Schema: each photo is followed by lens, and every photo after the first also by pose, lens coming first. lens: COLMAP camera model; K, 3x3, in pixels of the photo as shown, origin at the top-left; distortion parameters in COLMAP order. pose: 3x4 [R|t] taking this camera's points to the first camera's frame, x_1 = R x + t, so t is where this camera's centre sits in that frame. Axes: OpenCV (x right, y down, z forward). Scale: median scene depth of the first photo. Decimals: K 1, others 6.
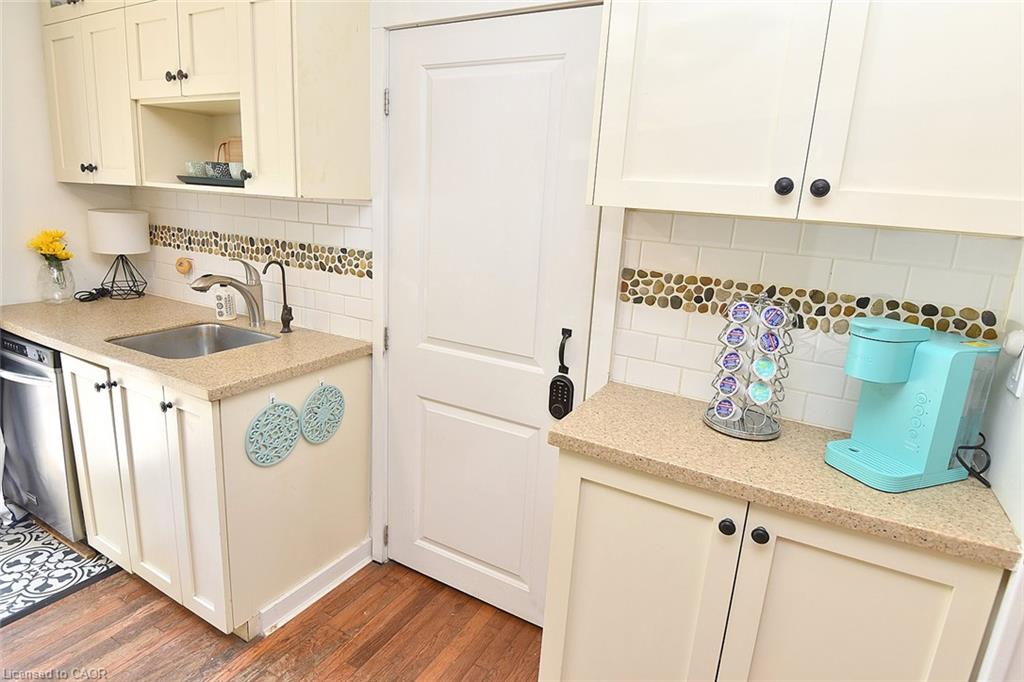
lens RADIAL K [[554.5, 0, 513.5], [0, 554.5, 326.8], [0, 0, 1]] dist [0.001427, -0.024288]
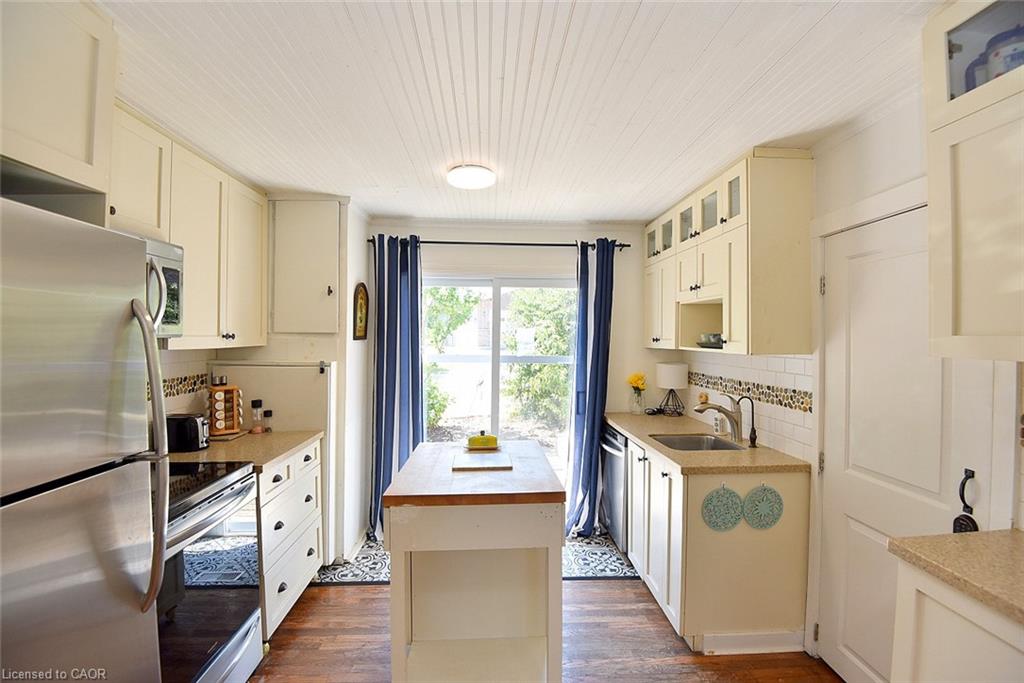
lens RADIAL K [[472.1, 0, 515.4], [0, 472.1, 337.7], [0, 0, 1]] dist [-0.011041, -0.025025]
pose [[0.524929, -0.053237, -0.849480, 0.309269], [-0.166522, 0.972331, -0.163837, 0.035585], [0.834698, 0.227460, 0.501539, -0.171750]]
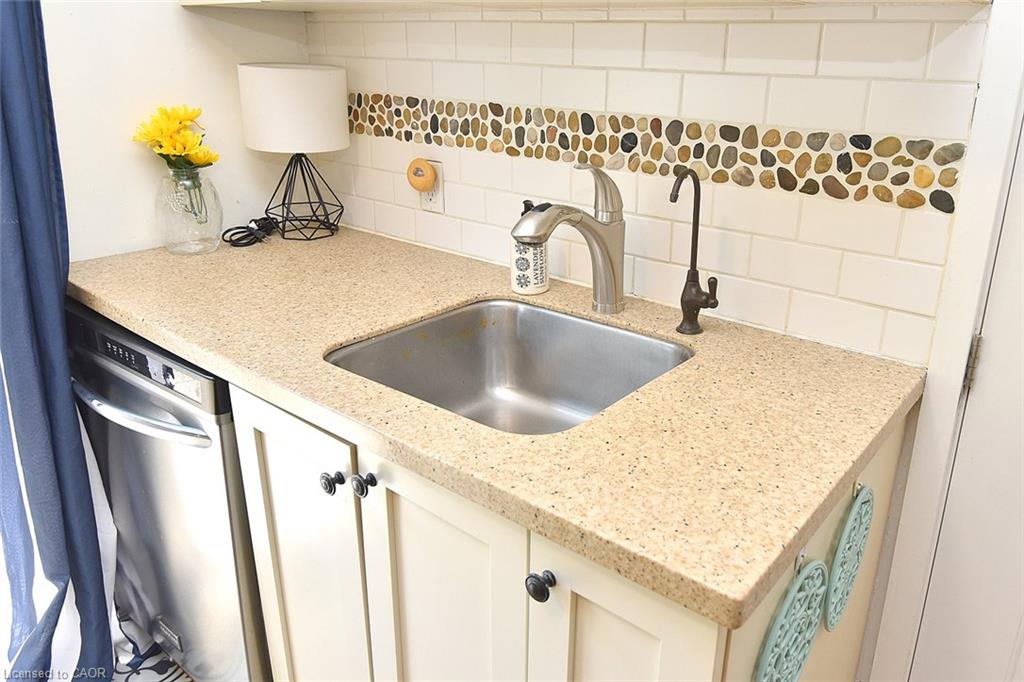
lens RADIAL K [[744.1, 0, 579.0], [0, 744.1, 296.3], [0, 0, 1]] dist [0.034554, -0.091751]
pose [[0.987148, 0.016499, -0.158957, -0.409364], [-0.003370, 0.996584, 0.082512, -0.067228], [0.159775, -0.080916, 0.983832, 0.413742]]
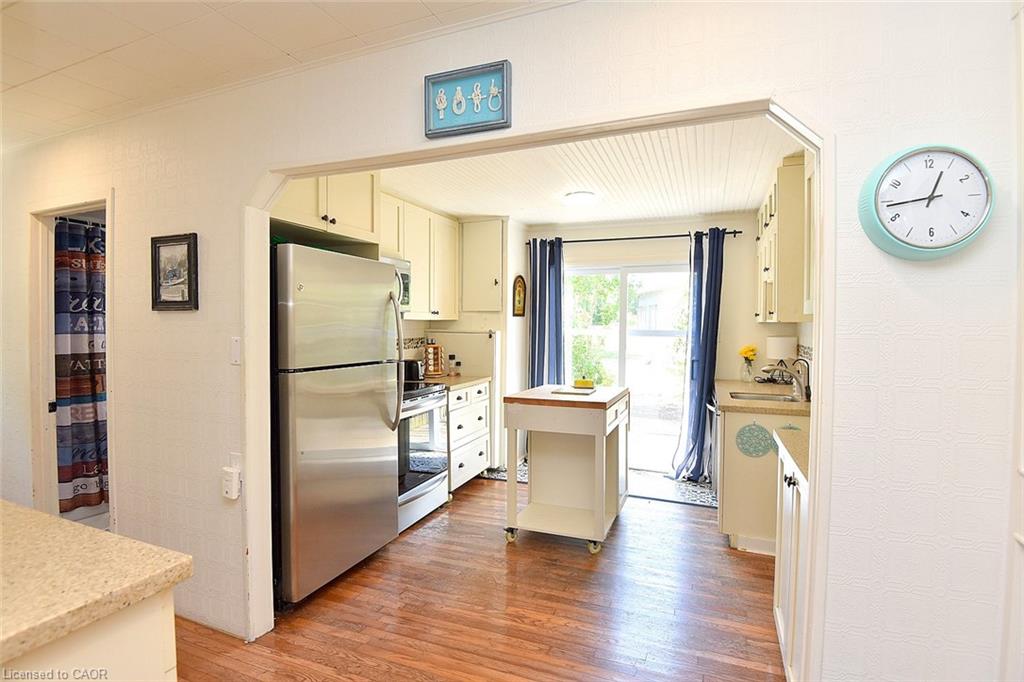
lens RADIAL K [[506.4, 0, 505.0], [0, 506.4, 334.5], [0, 0, 1]] dist [0.001297, -0.031865]
pose [[0.113126, -0.034431, -0.992984, 1.030512], [-0.220725, 0.973556, -0.058904, 0.106114], [0.968753, 0.225840, 0.102534, -0.097130]]
